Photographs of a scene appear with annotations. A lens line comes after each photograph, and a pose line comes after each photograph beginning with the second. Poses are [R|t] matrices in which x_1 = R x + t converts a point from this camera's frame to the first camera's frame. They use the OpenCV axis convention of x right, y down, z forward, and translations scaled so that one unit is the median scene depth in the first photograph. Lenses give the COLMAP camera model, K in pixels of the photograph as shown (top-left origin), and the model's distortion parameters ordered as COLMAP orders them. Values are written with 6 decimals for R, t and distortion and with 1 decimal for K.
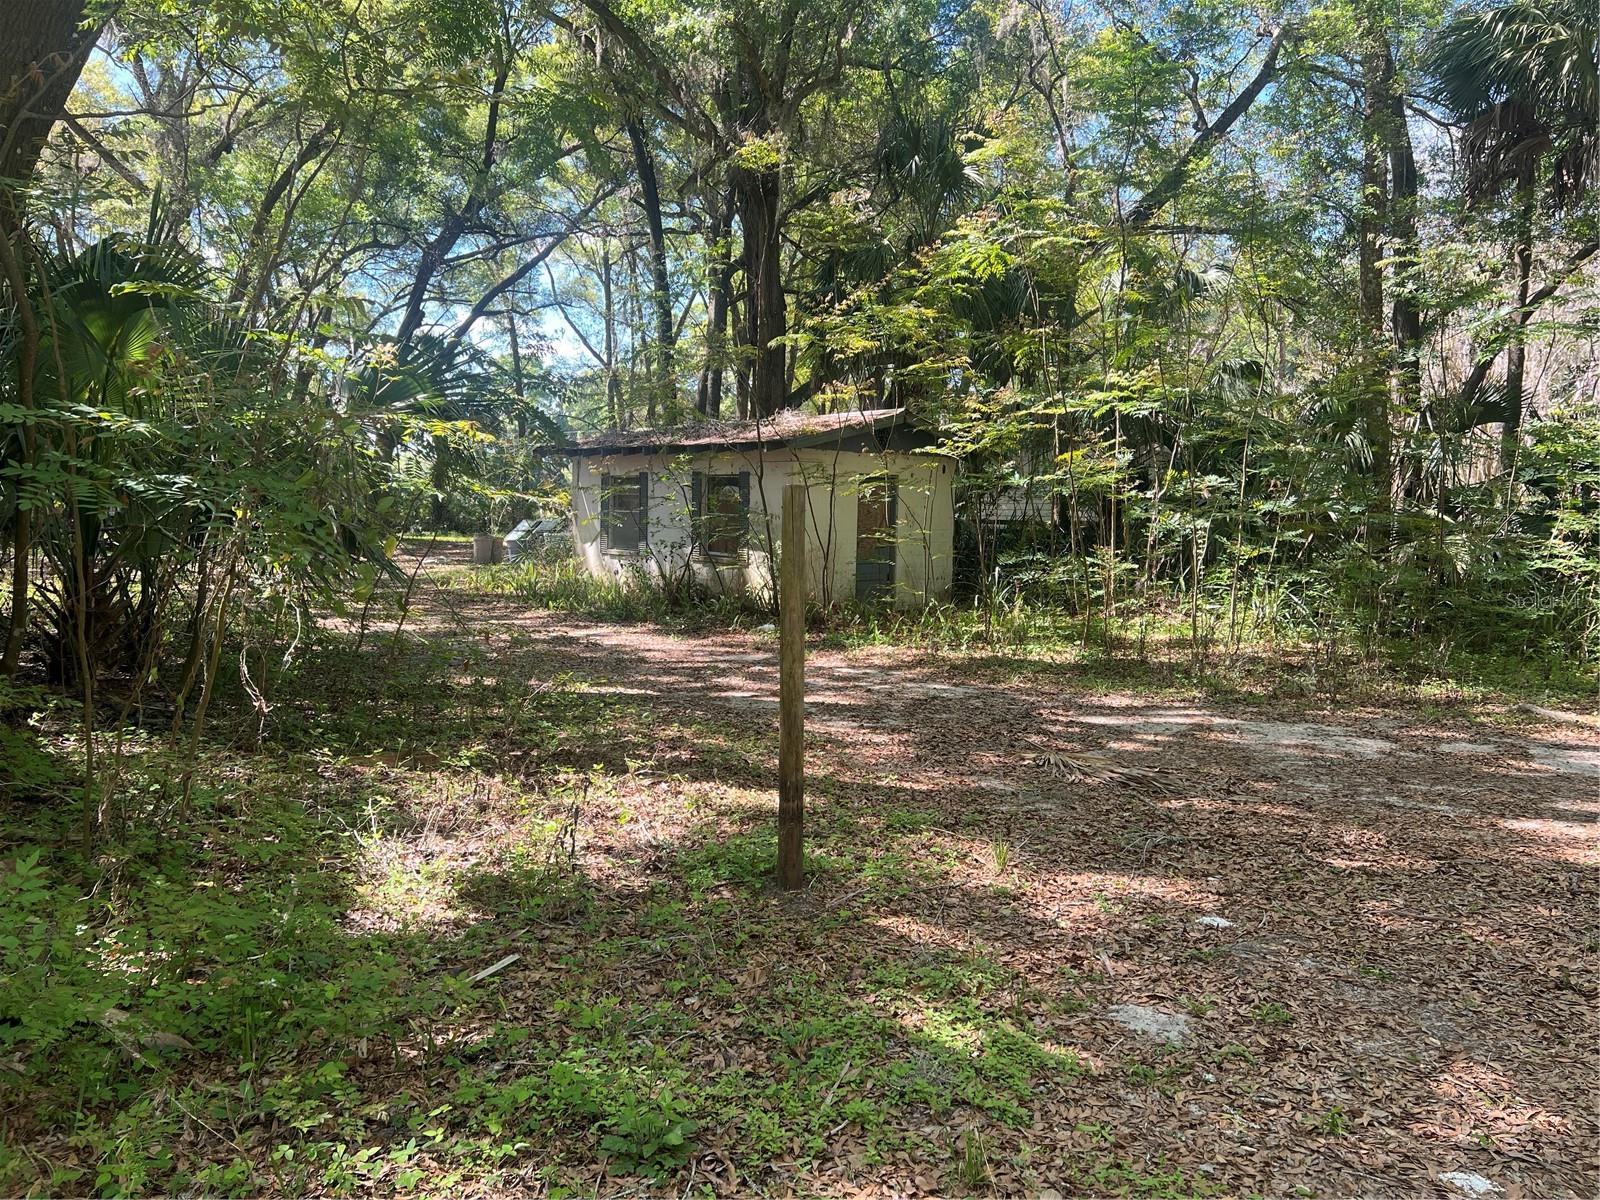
lens RADIAL K [[1178.3, 0, 800.0], [0, 1178.3, 600.0], [0, 0, 1]] dist [0.001511, -0.004723]
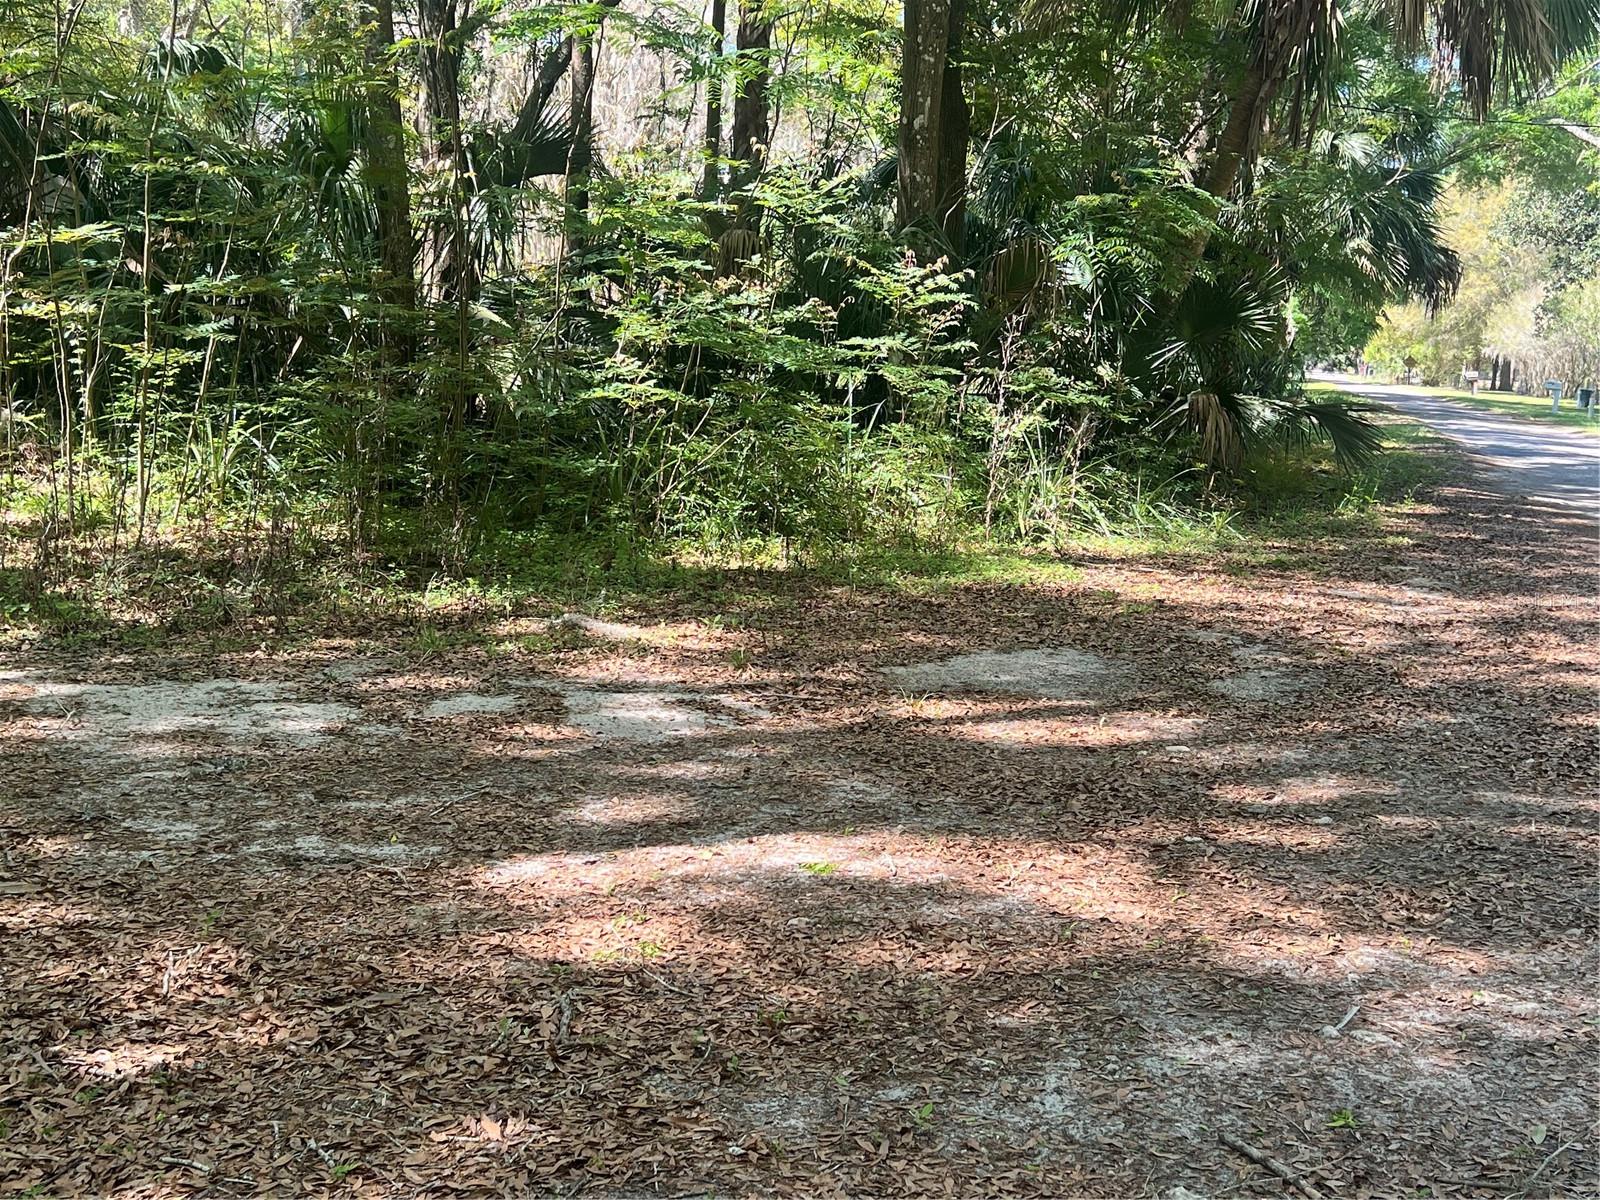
lens RADIAL K [[1823.6, 0, 800.0], [0, 1823.6, 600.0], [0, 0, 1]] dist [0.002084, -0.002489]
pose [[0.798769, -0.058726, 0.598765, 0.153084], [0.006419, 0.996000, 0.089123, -0.006826], [-0.601604, -0.067346, 0.795951, 0.178453]]
